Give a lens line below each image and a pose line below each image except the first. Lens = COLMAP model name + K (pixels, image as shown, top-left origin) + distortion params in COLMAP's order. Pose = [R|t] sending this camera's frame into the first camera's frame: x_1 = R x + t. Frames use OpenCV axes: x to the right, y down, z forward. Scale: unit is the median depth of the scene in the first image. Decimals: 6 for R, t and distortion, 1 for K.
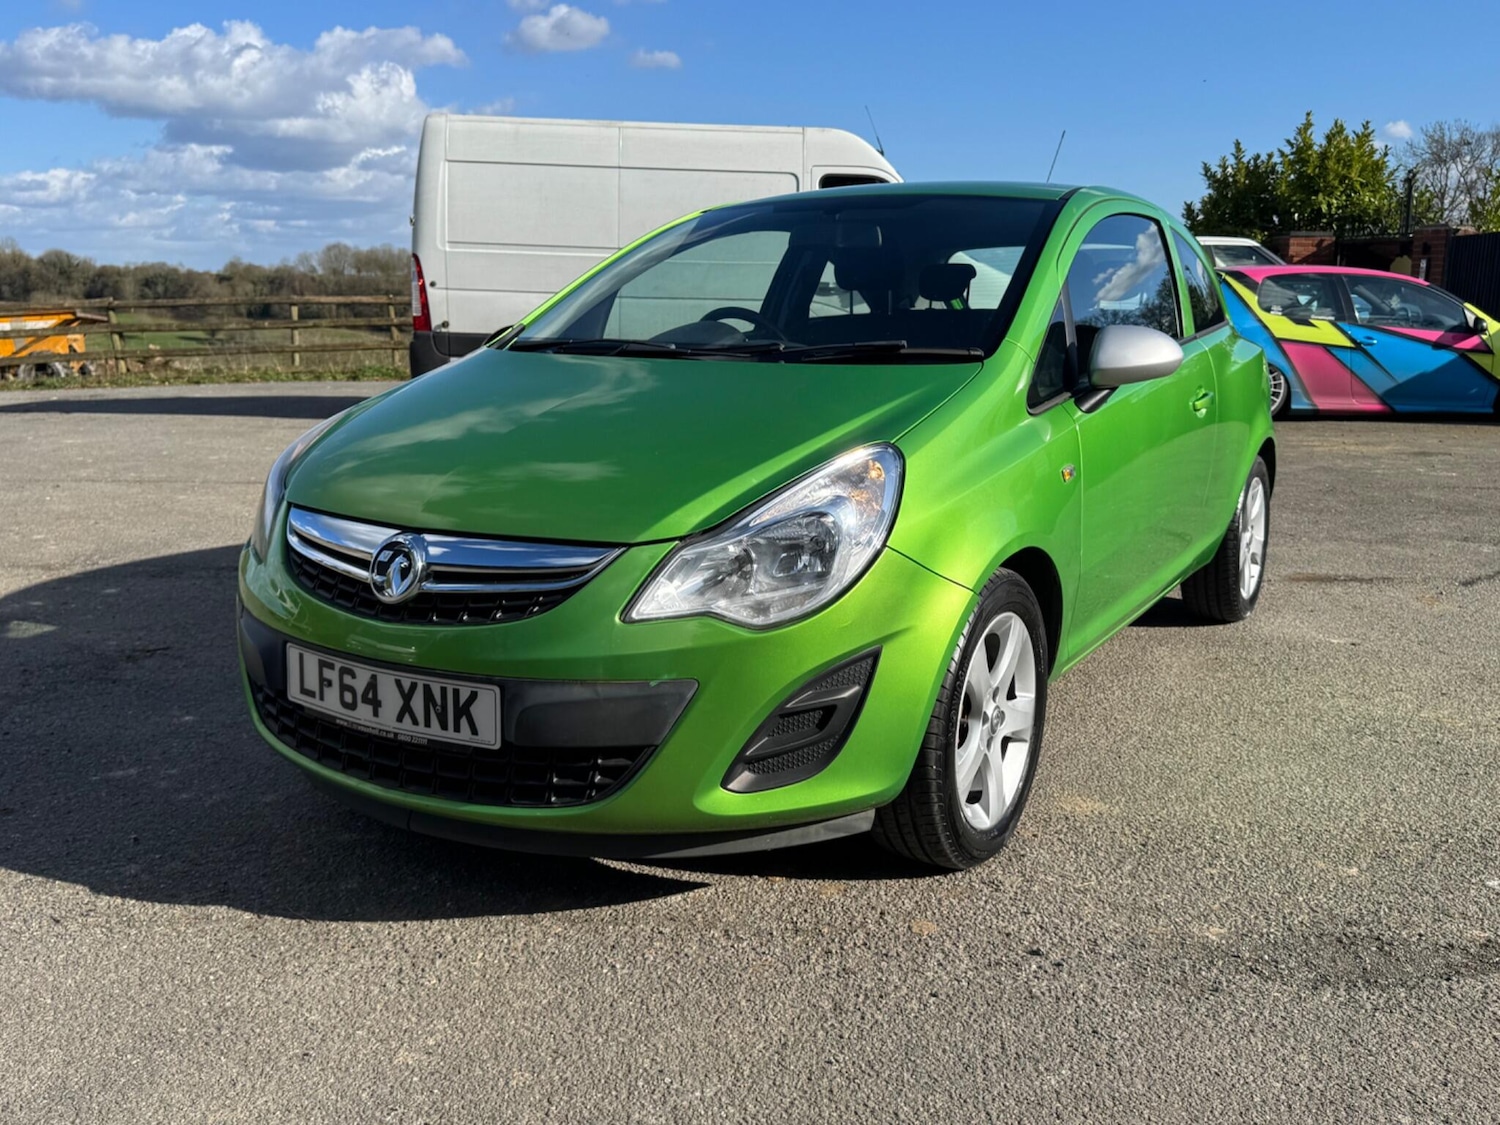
lens RADIAL K [[1272.3, 0, 757.9], [0, 1272.3, 554.8], [0, 0, 1]] dist [0.102645, -0.188431]
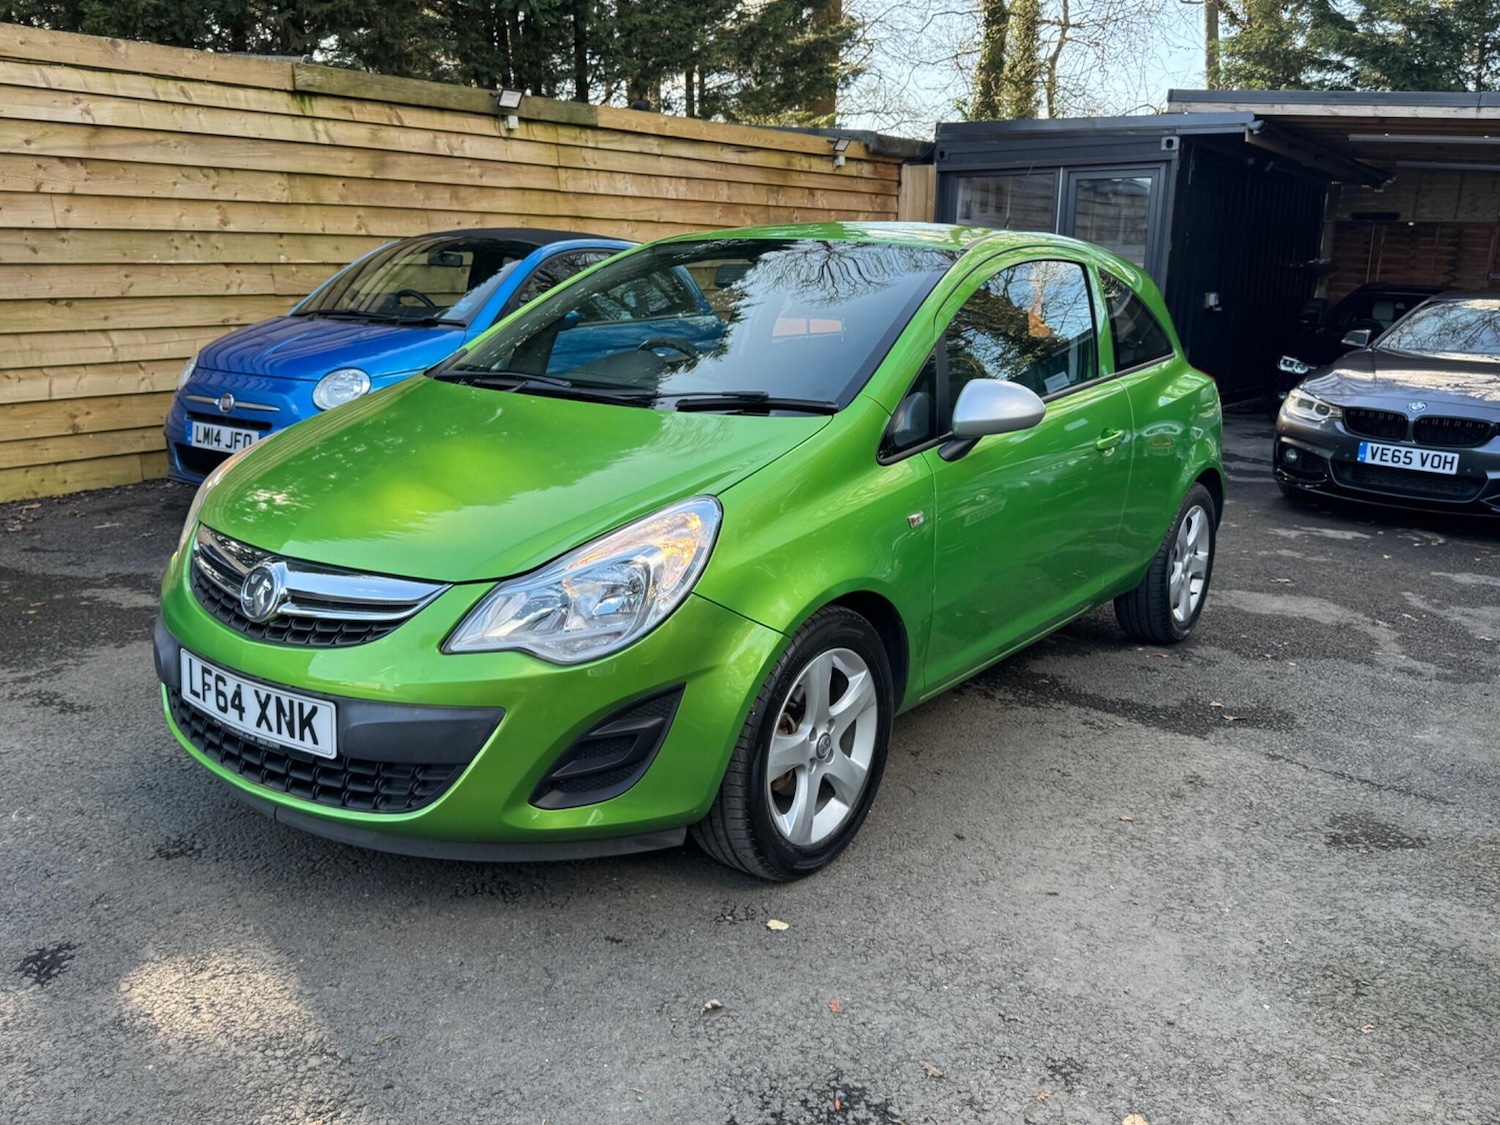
lens RADIAL K [[1272.3, 0, 757.9], [0, 1272.3, 554.8], [0, 0, 1]] dist [0.102645, -0.188431]
pose [[0.995240, 0.045282, -0.086291, 0.246185], [-0.042317, 0.998459, 0.035888, -0.079684], [0.087783, -0.032066, 0.995623, -0.087192]]
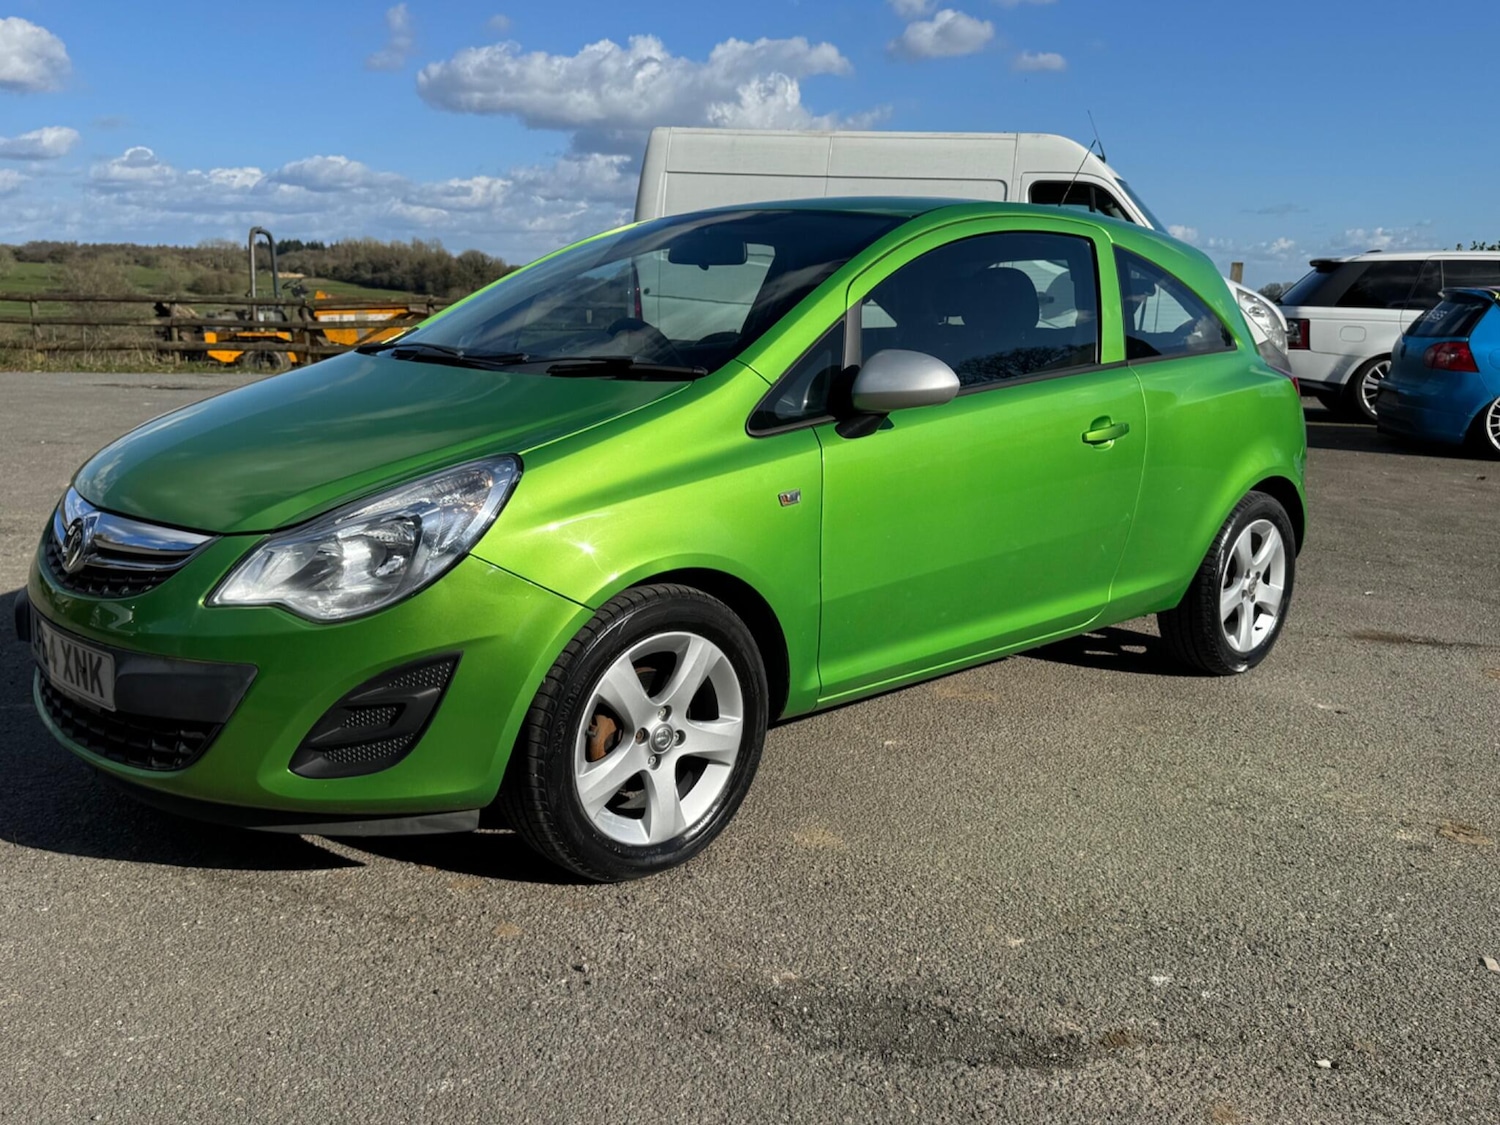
lens RADIAL K [[1265.8, 0, 750.0], [0, 1265.8, 562.5], [0, 0, 1]] dist [0.160949, -0.371174]
pose [[0.964985, 0.074283, -0.251566, 0.563430], [-0.073908, 0.997205, 0.010951, -0.027463], [0.251676, 0.008025, 0.967778, 0.060107]]
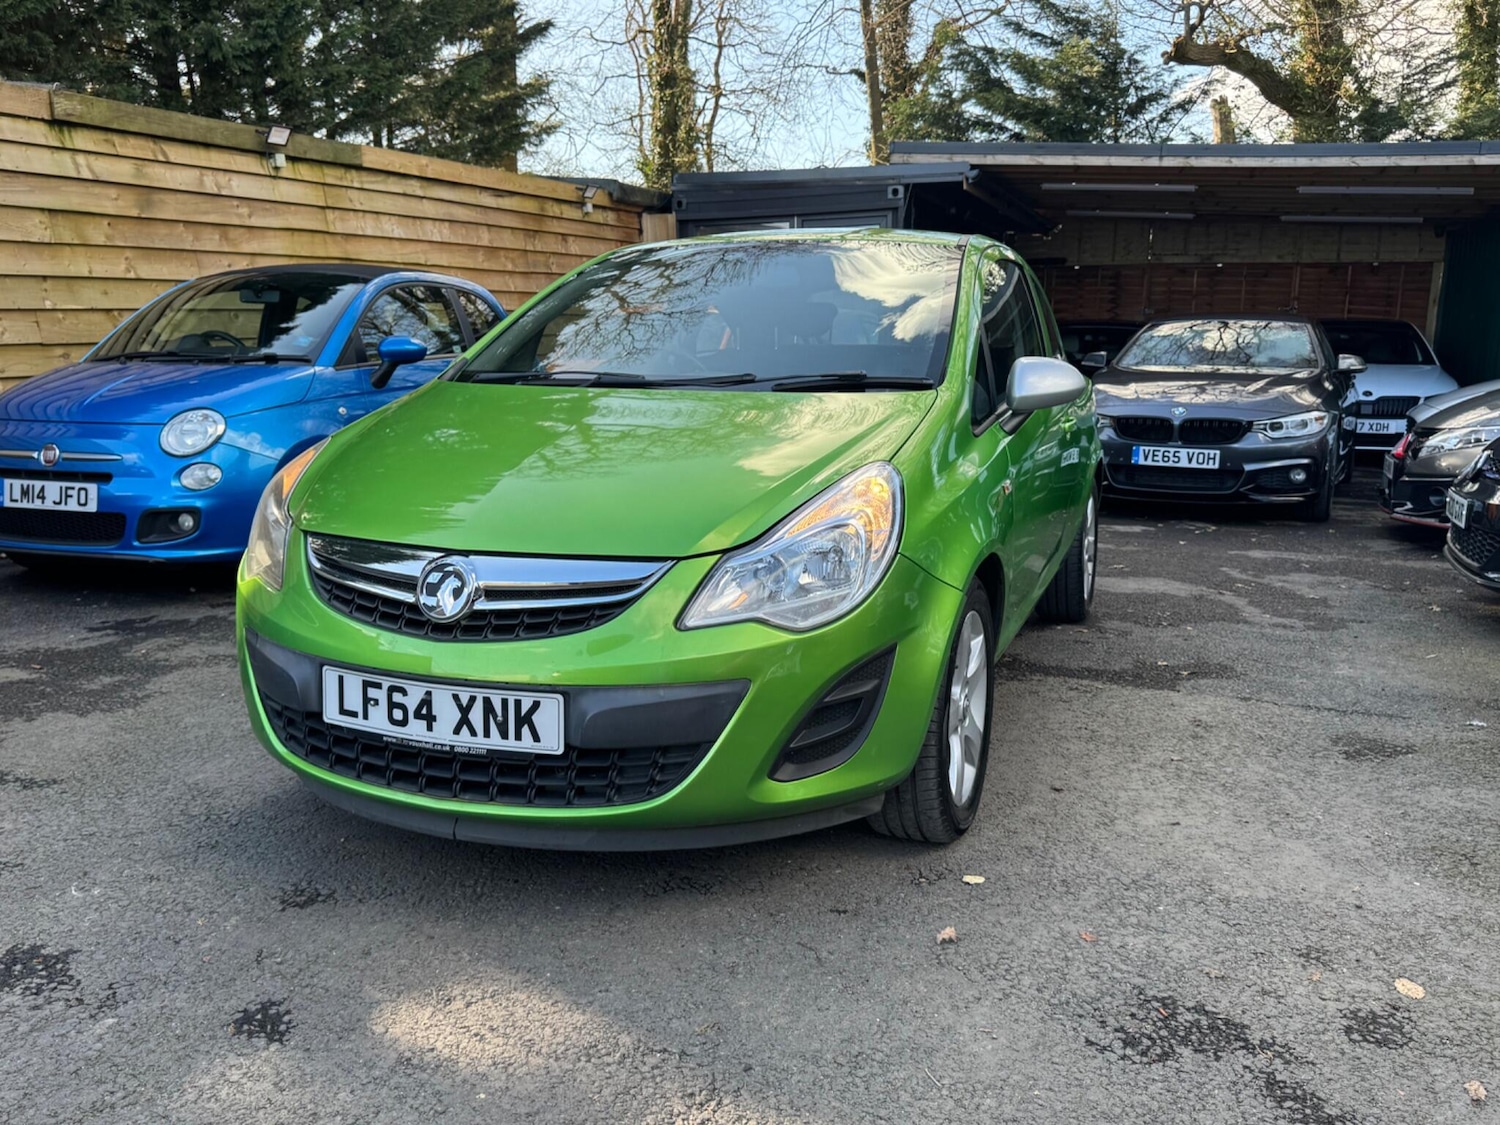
lens RADIAL K [[1272.3, 0, 757.9], [0, 1272.3, 554.8], [0, 0, 1]] dist [0.102645, -0.188431]
pose [[0.984953, -0.031619, 0.169904, -0.205660], [0.034208, 0.999339, -0.012334, 0.004319], [-0.169401, 0.017960, 0.985383, -0.077741]]
